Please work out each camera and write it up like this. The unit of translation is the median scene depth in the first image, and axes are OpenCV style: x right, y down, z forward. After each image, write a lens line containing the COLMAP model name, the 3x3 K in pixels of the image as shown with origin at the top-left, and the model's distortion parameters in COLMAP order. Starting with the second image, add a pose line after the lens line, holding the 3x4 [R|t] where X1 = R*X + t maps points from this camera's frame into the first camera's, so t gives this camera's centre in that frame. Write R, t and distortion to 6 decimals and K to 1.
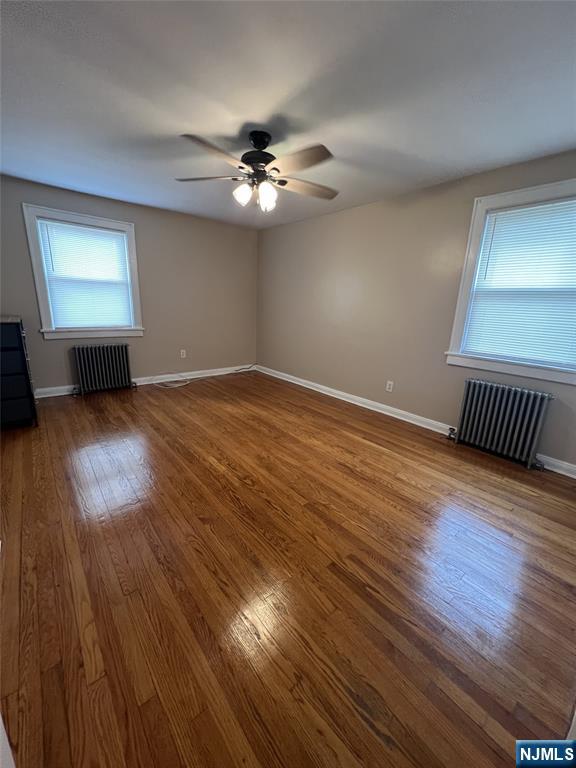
lens RADIAL K [[306.8, 0, 291.0], [0, 306.8, 383.5], [0, 0, 1]] dist [-0.000736, -0.000163]
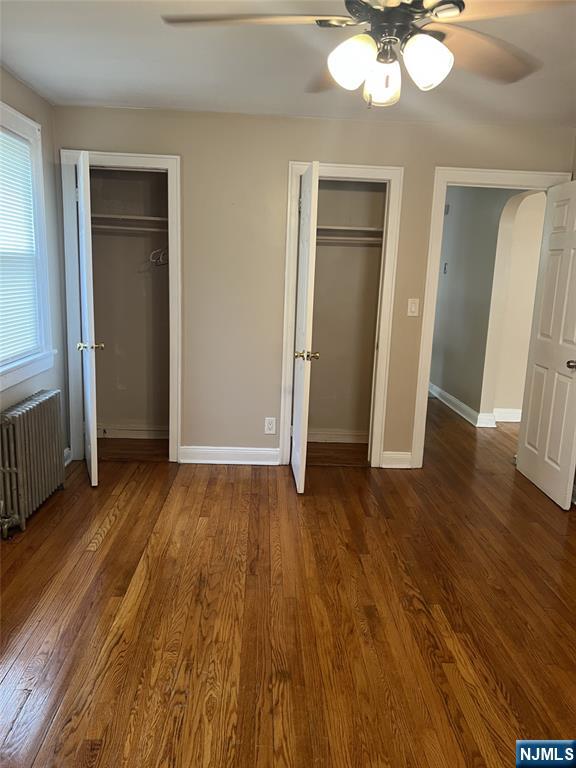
lens RADIAL K [[578.0, 0, 288.8], [0, 578.0, 383.8], [0, 0, 1]] dist [0.034440, -0.005774]
pose [[-0.792725, -0.188817, 0.579599, -0.506423], [0.082804, 0.908651, 0.409265, -0.556195], [-0.603929, 0.372428, -0.704676, 1.742645]]
